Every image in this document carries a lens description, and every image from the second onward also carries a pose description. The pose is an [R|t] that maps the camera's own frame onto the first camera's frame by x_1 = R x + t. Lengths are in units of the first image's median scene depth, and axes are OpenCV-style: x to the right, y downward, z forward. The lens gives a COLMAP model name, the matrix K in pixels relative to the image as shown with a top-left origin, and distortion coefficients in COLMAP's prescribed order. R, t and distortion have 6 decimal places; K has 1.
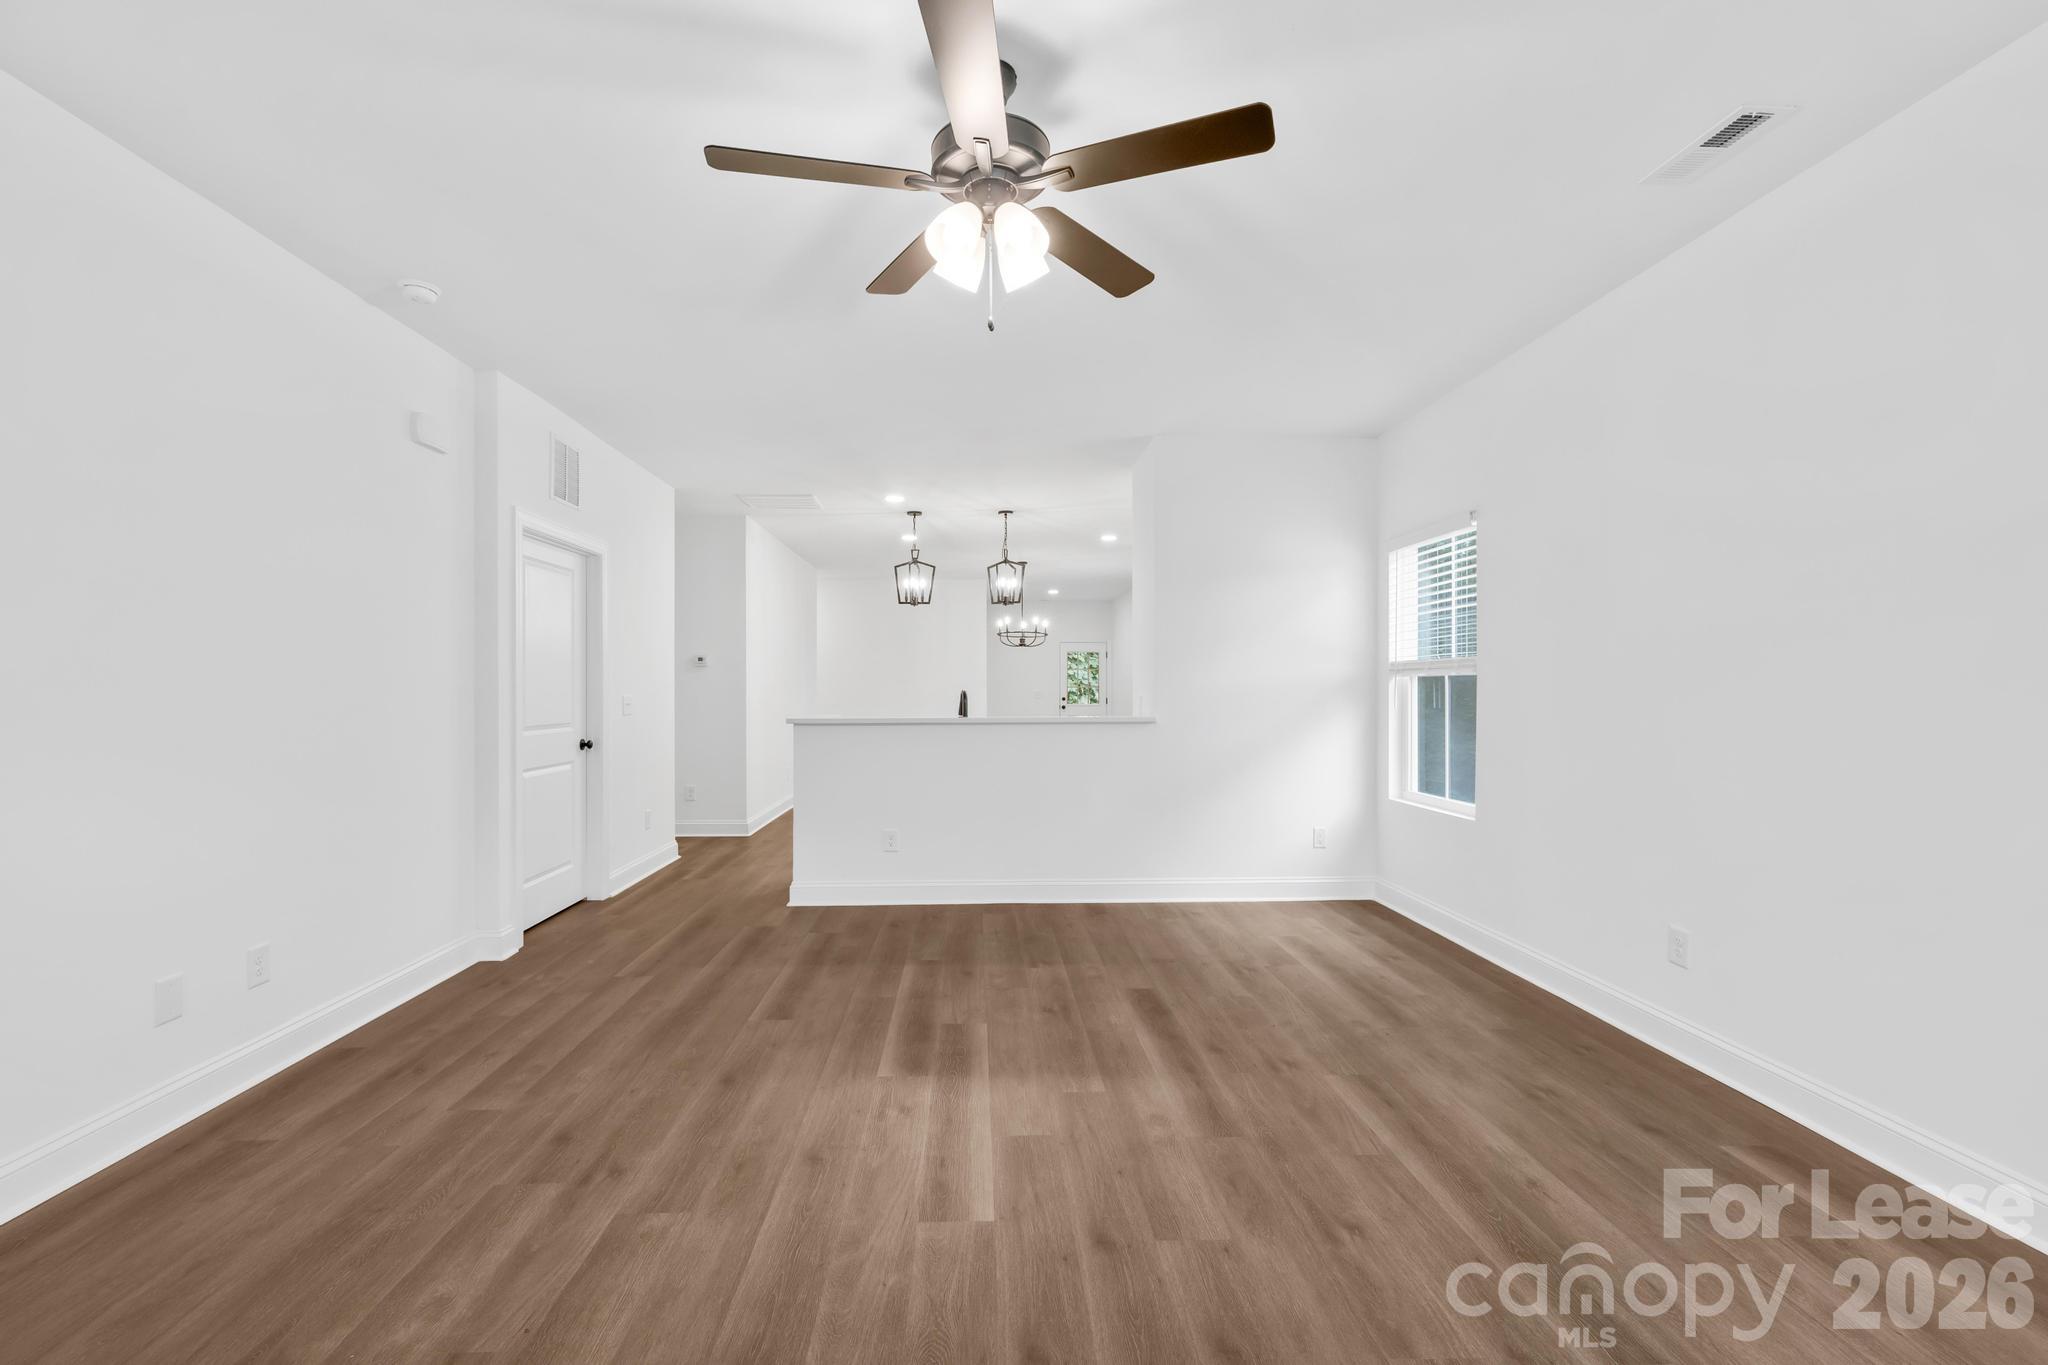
lens RADIAL K [[900.2, 0, 981.1], [0, 900.2, 701.9], [0, 0, 1]] dist [0.001496, -0.000242]
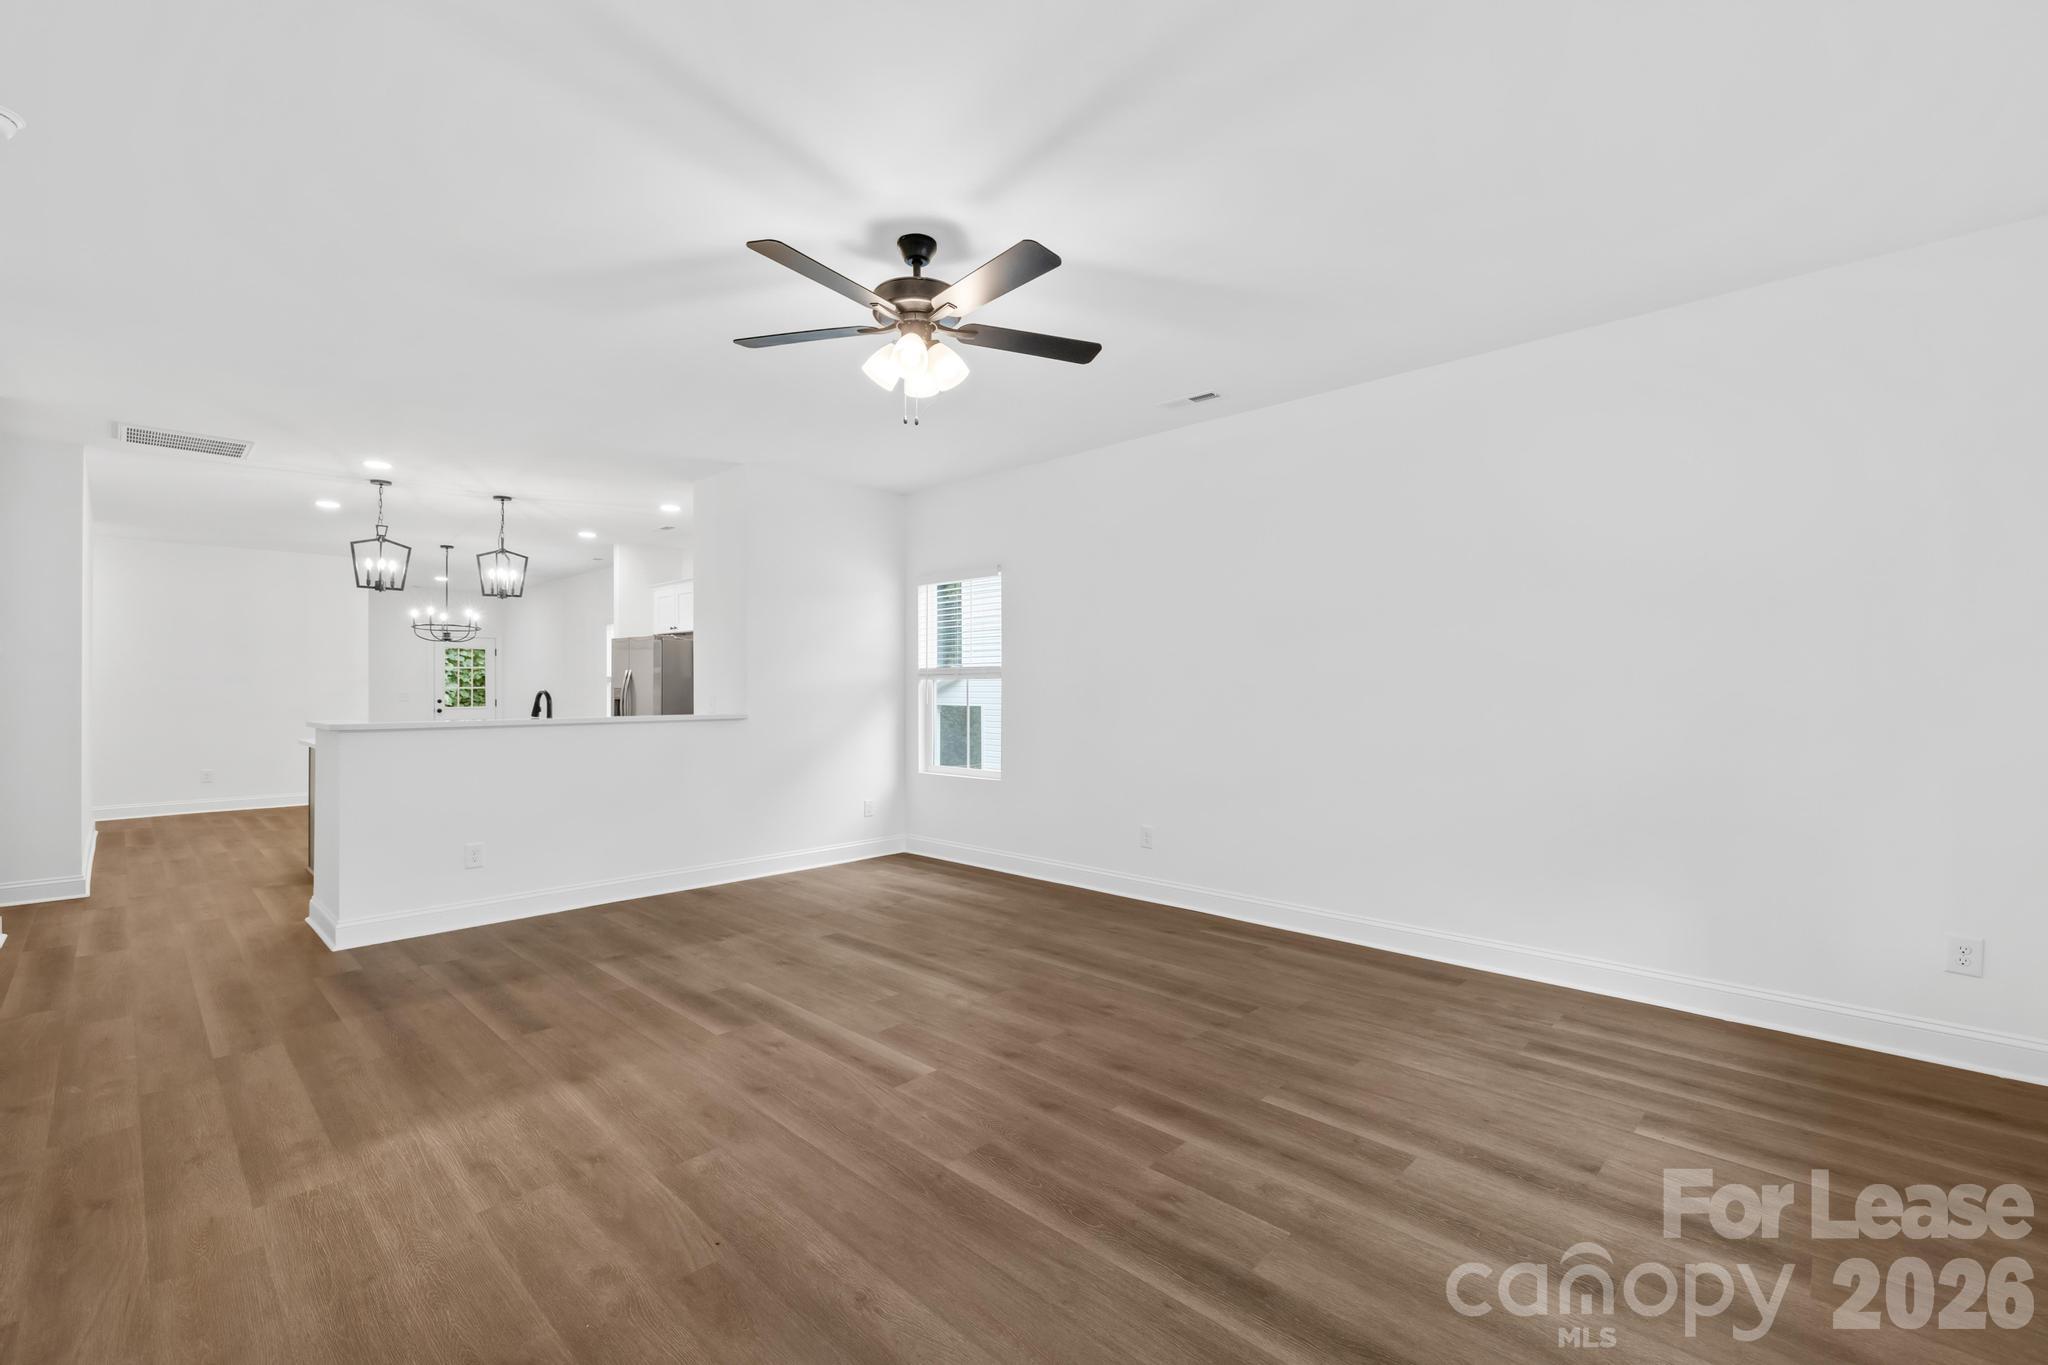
lens RADIAL K [[900.2, 0, 1020.2], [0, 900.2, 685.7], [0, 0, 1]] dist [0.001496, -0.000242]
pose [[0.707495, 0.003124, 0.706711, -0.501574], [0.011144, 0.999817, -0.015577, 0.004498], [-0.706630, 0.018896, 0.707331, -0.047025]]
